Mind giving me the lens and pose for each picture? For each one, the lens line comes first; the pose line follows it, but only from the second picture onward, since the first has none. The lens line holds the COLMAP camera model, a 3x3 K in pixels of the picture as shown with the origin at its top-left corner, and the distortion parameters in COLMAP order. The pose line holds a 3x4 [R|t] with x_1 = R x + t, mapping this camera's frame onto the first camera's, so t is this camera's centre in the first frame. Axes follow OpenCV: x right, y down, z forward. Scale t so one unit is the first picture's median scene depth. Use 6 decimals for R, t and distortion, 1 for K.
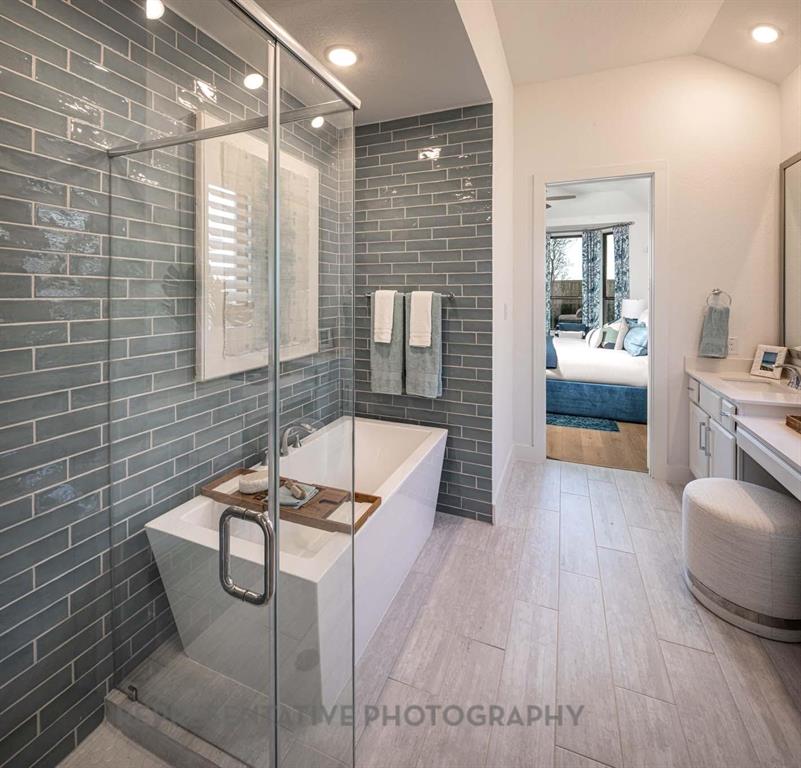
lens RADIAL K [[2266.5, 0, 400.5], [0, 2266.5, 384.0], [0, 0, 1]] dist [-0.230558, -0.528589]
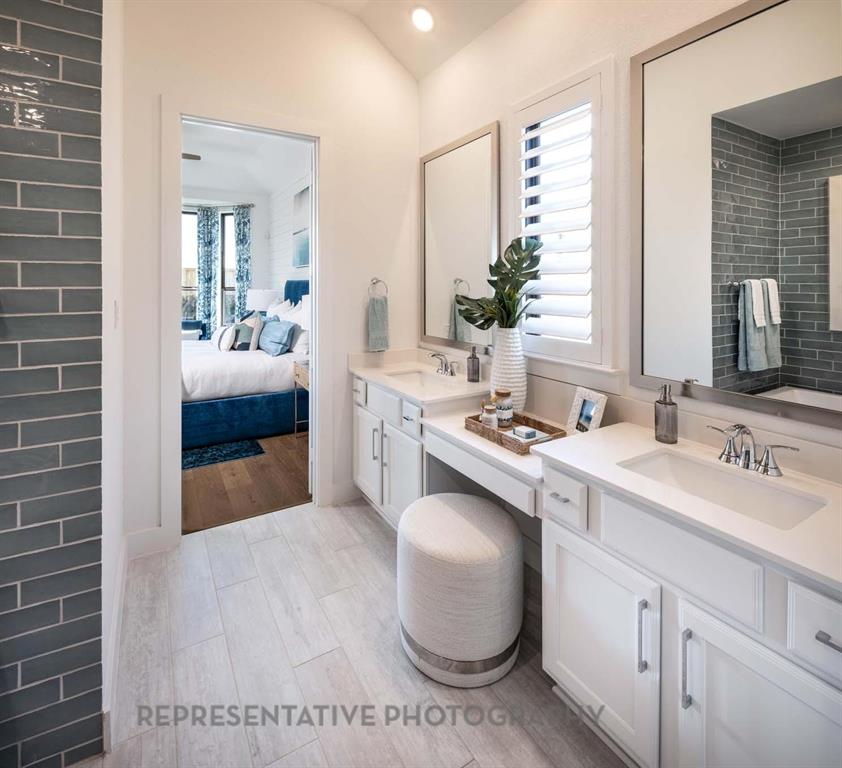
lens RADIAL K [[455.4, 0, 421.0], [0, 455.4, 279.4], [0, 0, 1]] dist [-0.007313, -0.000735]
pose [[0.677189, 0.006806, 0.735778, 0.014314], [0.034376, 0.998573, -0.040875, -0.032567], [-0.735006, 0.052973, 0.675988, 0.845941]]
